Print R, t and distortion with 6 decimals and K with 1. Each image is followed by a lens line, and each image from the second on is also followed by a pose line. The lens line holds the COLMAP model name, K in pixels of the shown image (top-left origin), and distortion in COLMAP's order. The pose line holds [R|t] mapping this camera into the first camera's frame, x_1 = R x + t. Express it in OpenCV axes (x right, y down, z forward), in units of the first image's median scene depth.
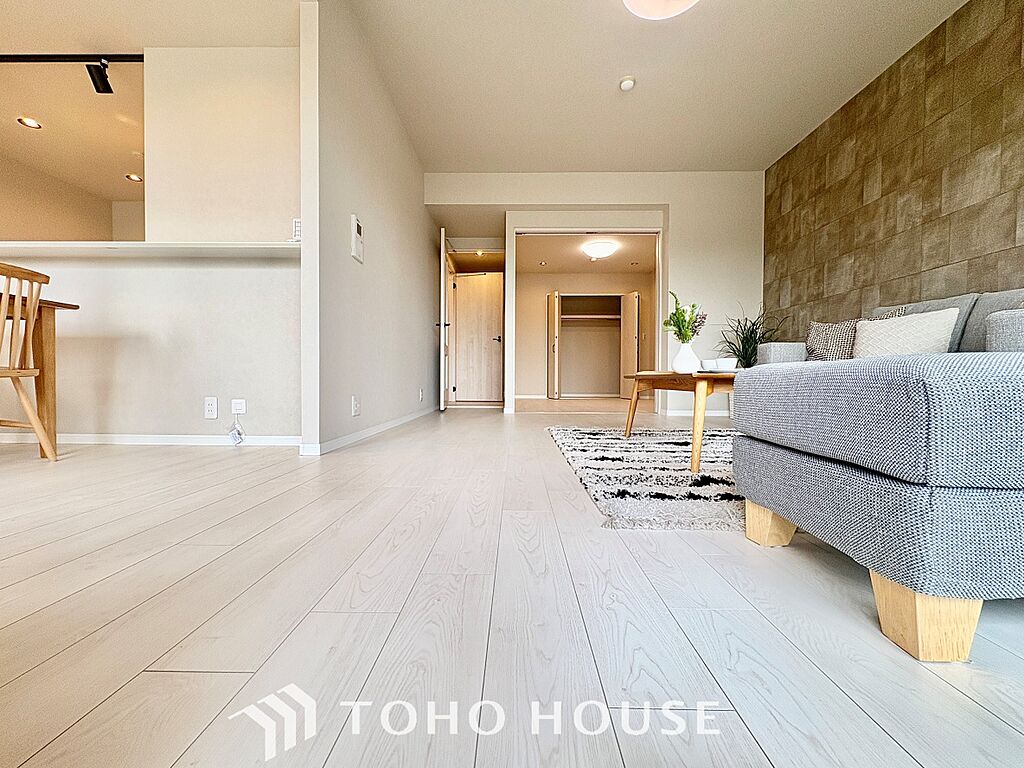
lens RADIAL K [[409.6, 0, 510.9], [0, 409.6, 383.9], [0, 0, 1]] dist [0.000688, 0.000696]
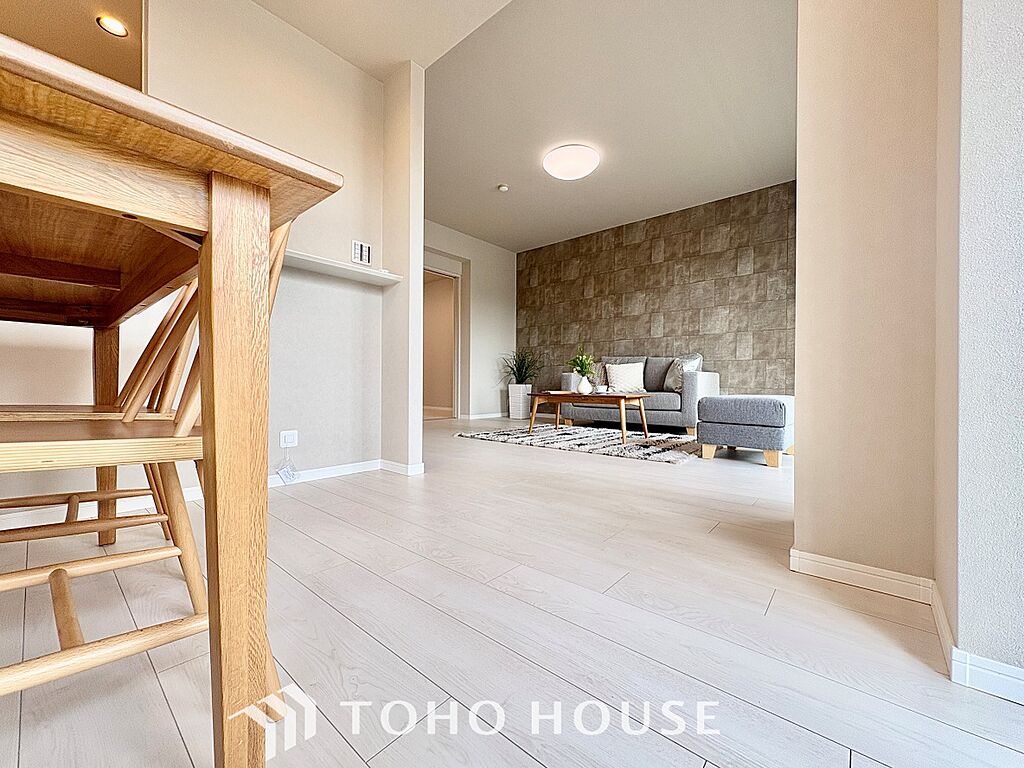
lens RADIAL K [[409.6, 0, 509.0], [0, 409.6, 385.1], [0, 0, 1]] dist [0.000688, 0.000696]
pose [[0.644983, -0.001623, 0.764195, -0.740388], [0.006454, 0.999974, -0.003324, -0.037451], [-0.764169, 0.007076, 0.644977, 0.065304]]
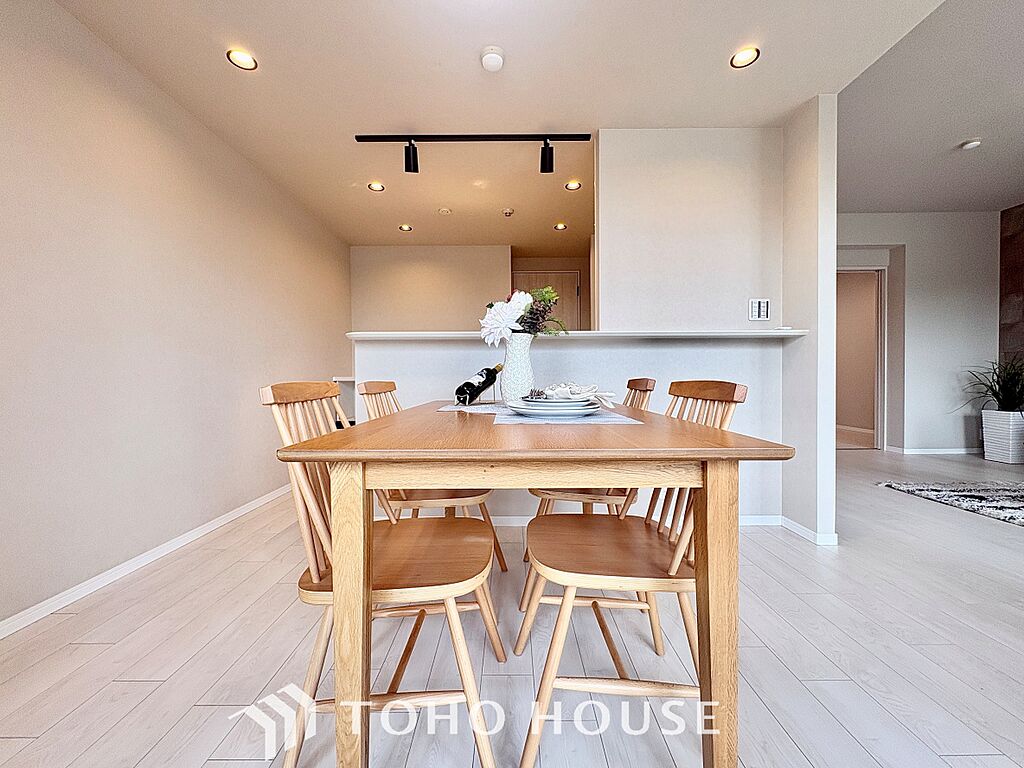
lens RADIAL K [[409.6, 0, 511.9], [0, 409.6, 385.7], [0, 0, 1]] dist [0.000688, 0.000696]
pose [[0.999807, -0.012939, 0.014767, -0.807984], [0.012882, 0.999909, 0.003897, -0.145698], [-0.014817, -0.003706, 0.999883, 0.005436]]
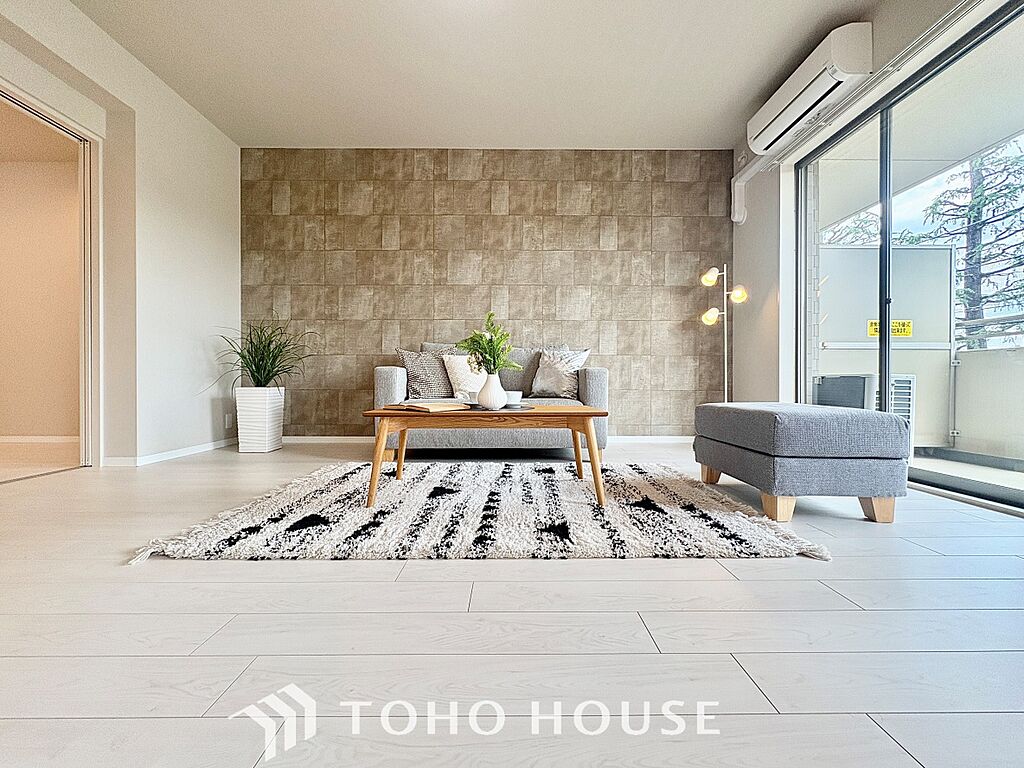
lens RADIAL K [[409.6, 0, 510.1], [0, 409.6, 385.7], [0, 0, 1]] dist [0.000688, 0.000696]
pose [[-0.013730, -0.010426, 0.999851, -0.297795], [0.012517, 0.999865, 0.010598, -0.053171], [-0.999827, 0.012661, -0.013598, 0.628403]]
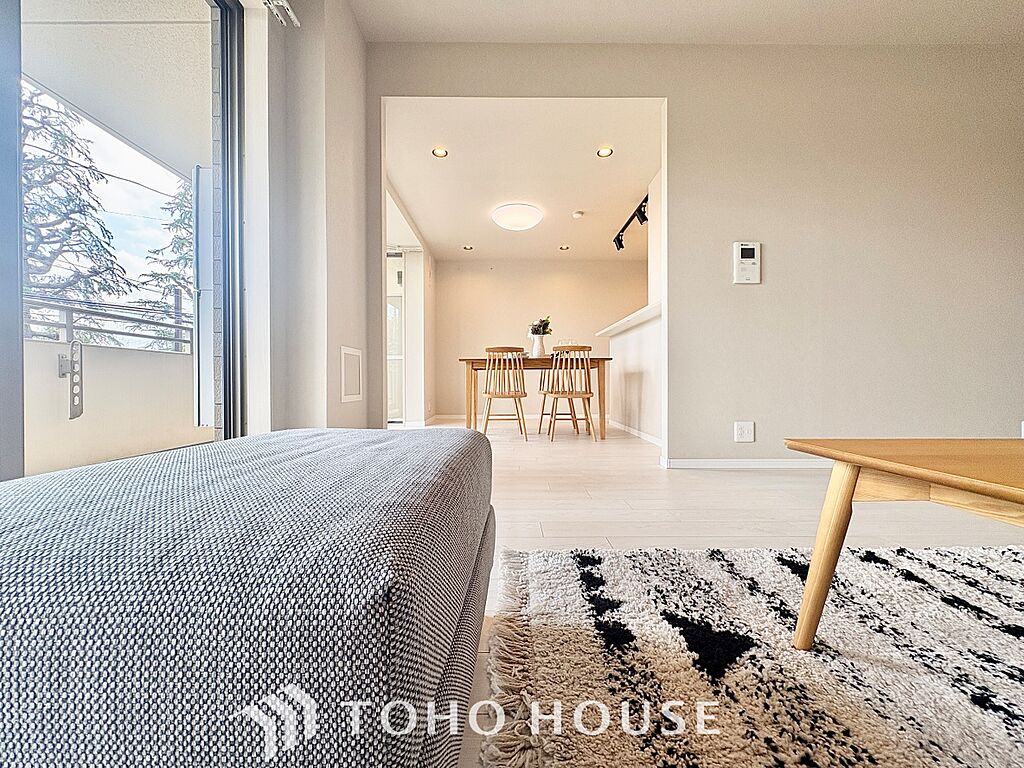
lens RADIAL K [[409.6, 0, 512.5], [0, 409.6, 381.6], [0, 0, 1]] dist [0.000688, 0.000696]
pose [[0.029128, -0.006432, -0.999555, 0.460501], [-0.010641, 0.999921, -0.006744, -0.042724], [0.999519, 0.010833, 0.029058, 0.325671]]
